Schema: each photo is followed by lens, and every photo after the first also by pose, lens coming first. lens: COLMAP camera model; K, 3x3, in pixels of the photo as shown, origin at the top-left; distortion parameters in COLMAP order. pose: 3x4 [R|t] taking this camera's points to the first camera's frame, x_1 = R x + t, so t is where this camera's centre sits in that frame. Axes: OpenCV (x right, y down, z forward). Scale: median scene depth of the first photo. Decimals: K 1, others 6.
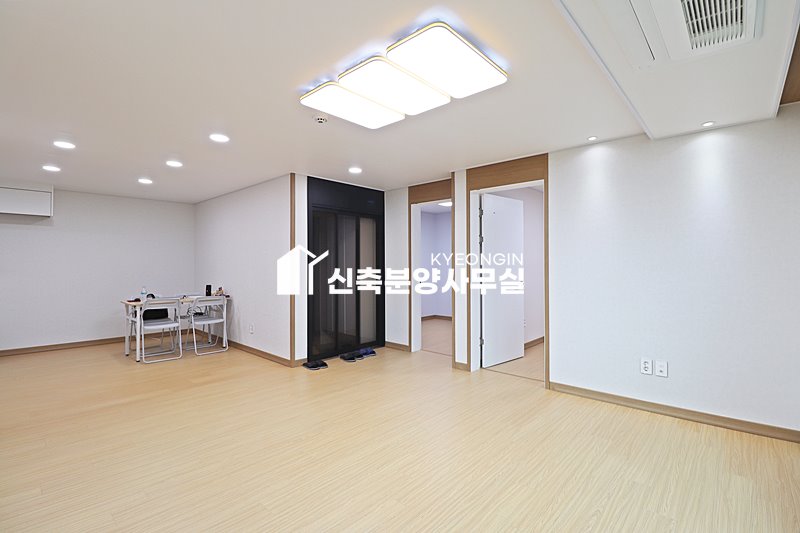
lens RADIAL K [[371.4, 0, 400.4], [0, 371.4, 262.1], [0, 0, 1]] dist [0.000633, -0.010948]
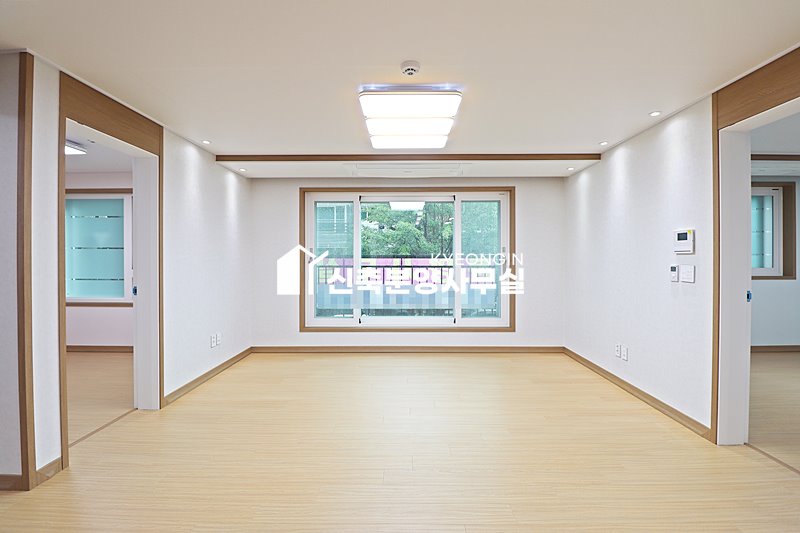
lens RADIAL K [[371.4, 0, 400.4], [0, 371.4, 262.1], [0, 0, 1]] dist [0.000633, -0.010948]
pose [[-0.670923, -0.003655, 0.741518, -0.466244], [-0.002460, 0.999993, 0.002702, 0.006980], [-0.741523, -0.000011, -0.670928, 0.923998]]
